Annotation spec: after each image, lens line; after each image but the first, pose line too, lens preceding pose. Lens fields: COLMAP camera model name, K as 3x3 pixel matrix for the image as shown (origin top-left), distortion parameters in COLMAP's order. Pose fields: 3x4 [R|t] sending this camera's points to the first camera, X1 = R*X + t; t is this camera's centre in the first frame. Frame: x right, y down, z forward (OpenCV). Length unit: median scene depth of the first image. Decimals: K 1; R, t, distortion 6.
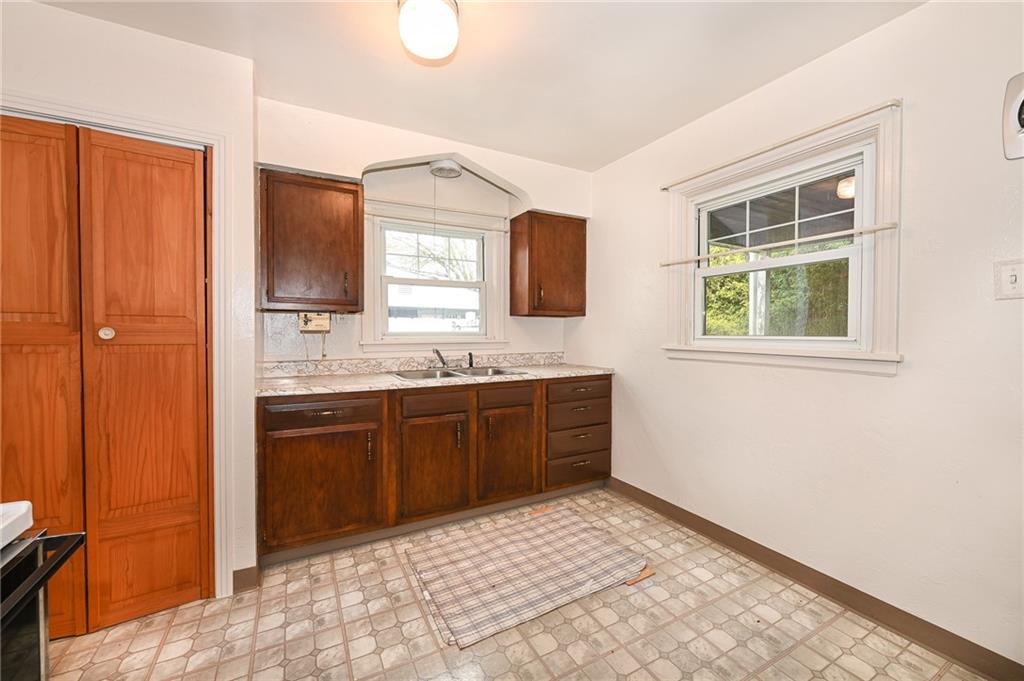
lens RADIAL K [[409.2, 0, 513.1], [0, 409.2, 340.6], [0, 0, 1]] dist [-0.000631, -0.000064]
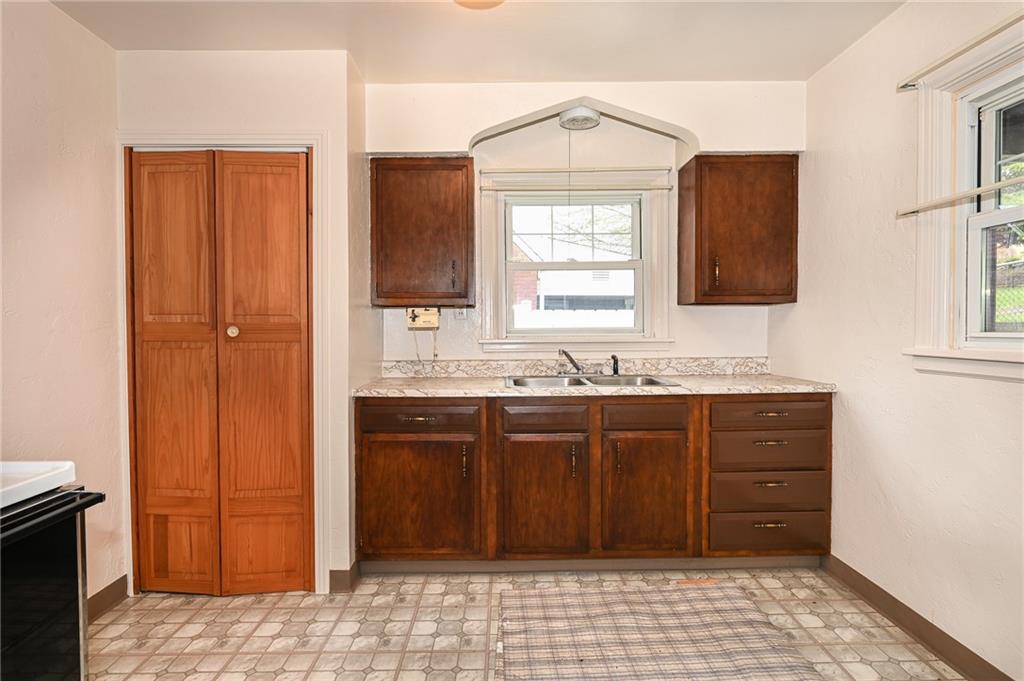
lens RADIAL K [[536.9, 0, 509.7], [0, 536.9, 340.8], [0, 0, 1]] dist [-0.001473, 0.000703]
pose [[0.883268, 0.005235, -0.468839, 0.246207], [-0.003677, 0.999984, 0.004238, -0.000880], [0.468854, -0.002019, 0.883274, 0.042008]]
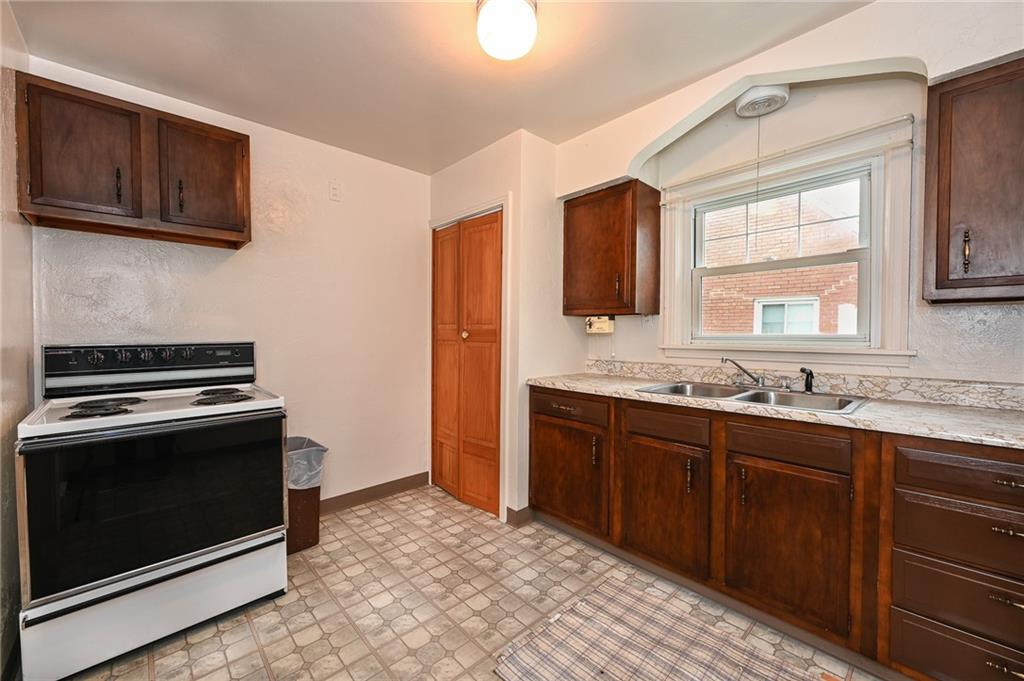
lens RADIAL K [[409.2, 0, 506.4], [0, 409.2, 340.8], [0, 0, 1]] dist [-0.000631, -0.000064]
pose [[0.235619, 0.019156, -0.971657, 0.516134], [-0.023161, 0.999632, 0.014091, -0.014003], [0.971569, 0.019185, 0.235977, 0.521840]]
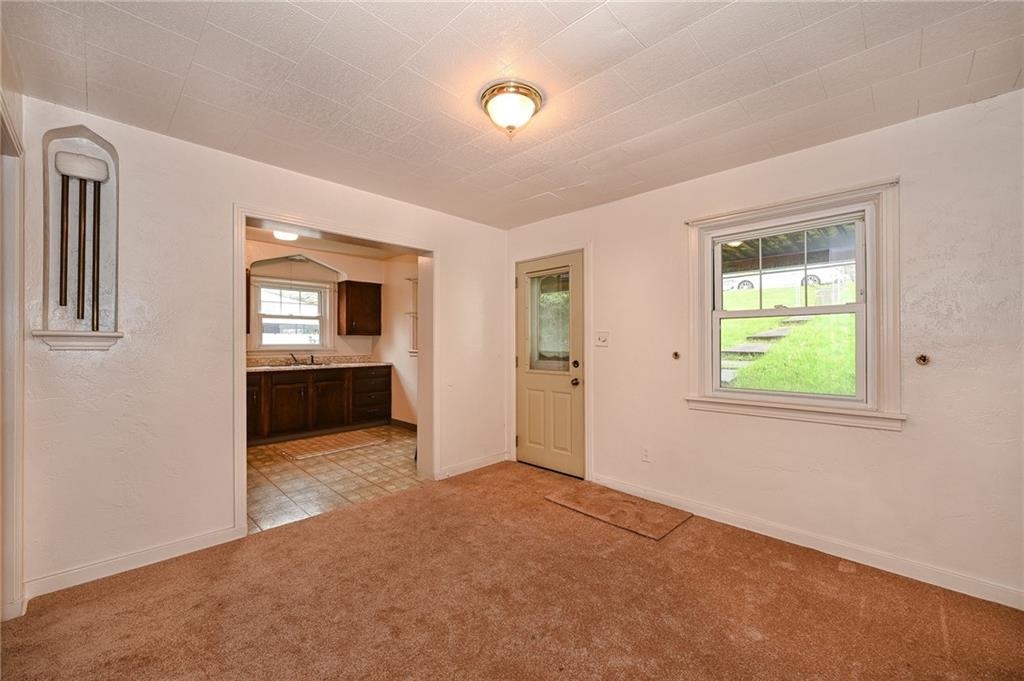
lens RADIAL K [[409.2, 0, 512.5], [0, 409.2, 340.8], [0, 0, 1]] dist [-0.000631, -0.000064]
pose [[0.958337, -0.001669, 0.285635, 0.306498], [0.011451, 0.999404, -0.032580, 0.045628], [-0.285410, 0.034494, 0.957785, -1.343845]]
